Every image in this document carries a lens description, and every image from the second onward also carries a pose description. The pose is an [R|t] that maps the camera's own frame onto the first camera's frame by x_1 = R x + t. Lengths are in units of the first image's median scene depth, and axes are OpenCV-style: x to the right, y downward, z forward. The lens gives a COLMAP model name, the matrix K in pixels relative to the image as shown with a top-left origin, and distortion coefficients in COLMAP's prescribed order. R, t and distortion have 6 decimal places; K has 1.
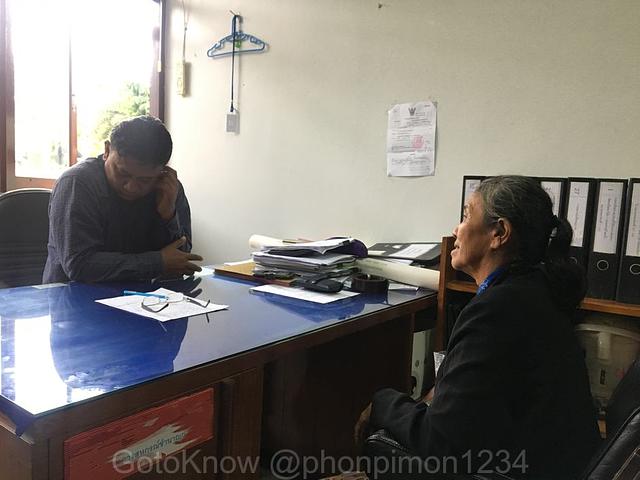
lens RADIAL K [[537.3, 0, 320.0], [0, 537.3, 240.0], [0, 0, 1]] dist [0.077611, -0.123247]
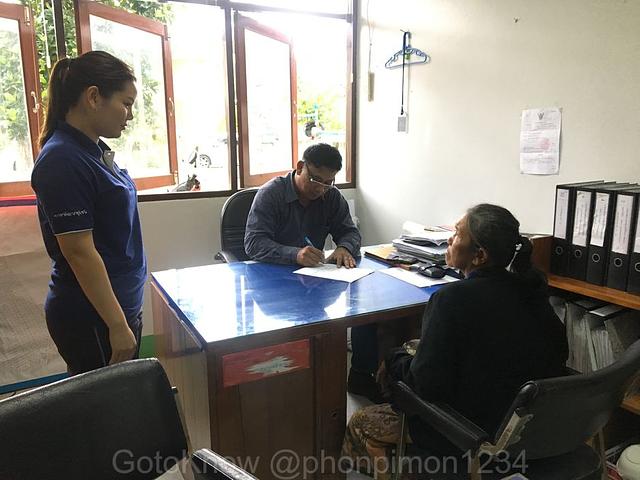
lens RADIAL K [[537.3, 0, 320.0], [0, 537.3, 240.0], [0, 0, 1]] dist [0.077611, -0.123247]
pose [[0.896223, 0.038929, -0.441893, 0.259829], [0.003845, 0.995423, 0.095492, -0.090450], [0.443588, -0.087281, 0.891971, -0.213700]]
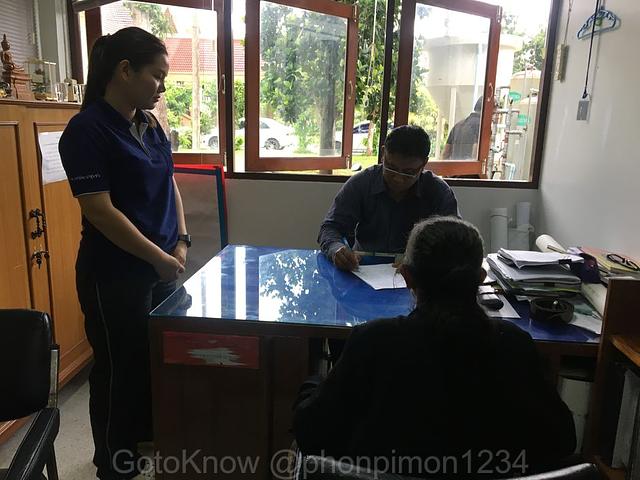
lens RADIAL K [[550.5, 0, 320.0], [0, 550.5, 240.0], [0, 0, 1]] dist [-0.000374, 0.001574]
pose [[0.513369, 0.159252, -0.843262, 0.526012], [-0.088211, 0.987218, 0.132737, -0.100359], [0.853623, 0.006242, 0.520855, 0.153358]]
